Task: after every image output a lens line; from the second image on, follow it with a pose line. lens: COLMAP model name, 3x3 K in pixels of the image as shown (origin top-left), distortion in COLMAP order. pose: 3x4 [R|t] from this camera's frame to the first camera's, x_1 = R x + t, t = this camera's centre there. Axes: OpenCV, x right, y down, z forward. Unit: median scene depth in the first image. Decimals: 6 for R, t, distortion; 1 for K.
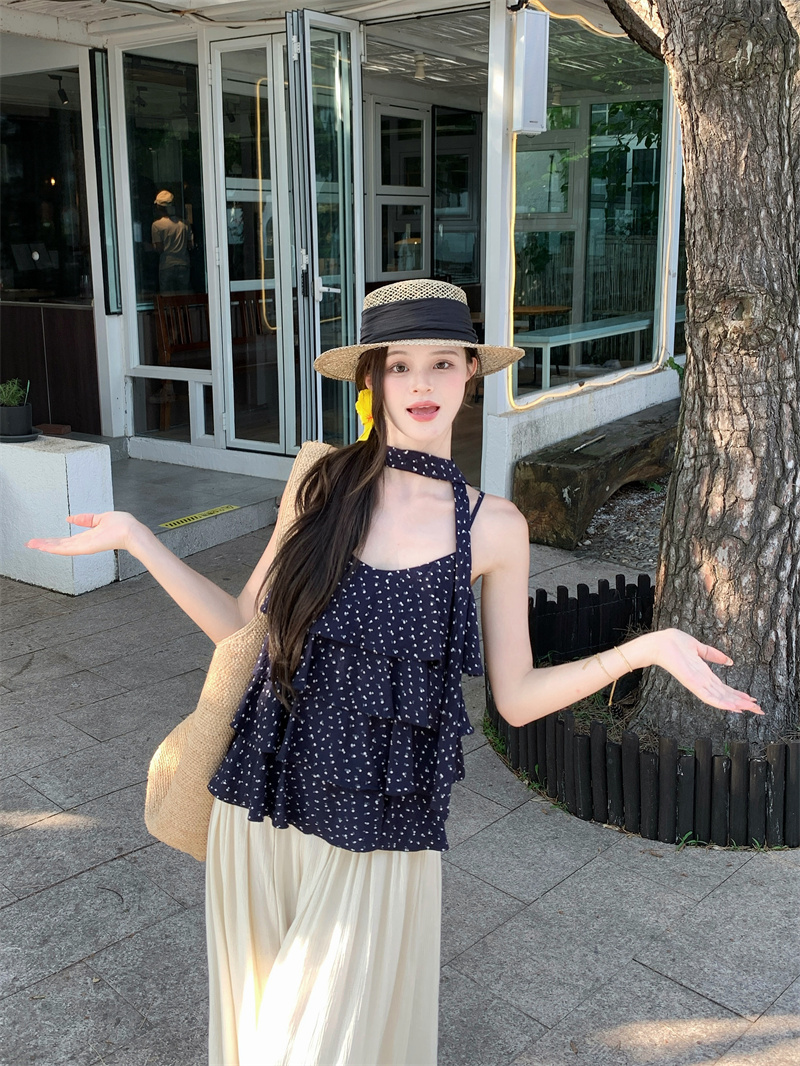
lens RADIAL K [[1109.0, 0, 385.4], [0, 1109.0, 445.6], [0, 0, 1]] dist [0.053413, -0.182128]
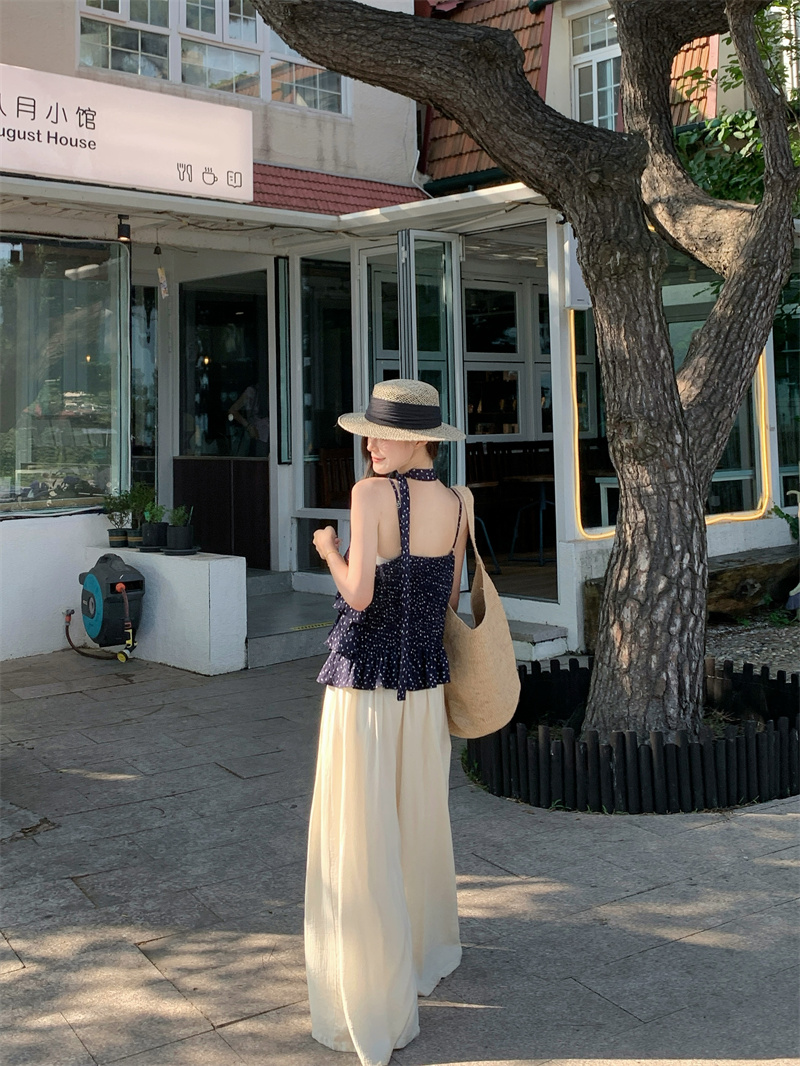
lens RADIAL K [[1231.8, 0, 407.2], [0, 1231.8, 357.9], [0, 0, 1]] dist [0.118568, -0.231441]
pose [[0.975351, -0.021608, -0.219598, 0.318014], [-0.030191, 0.972767, -0.229811, 0.126123], [0.218583, 0.230776, 0.948137, -0.458063]]
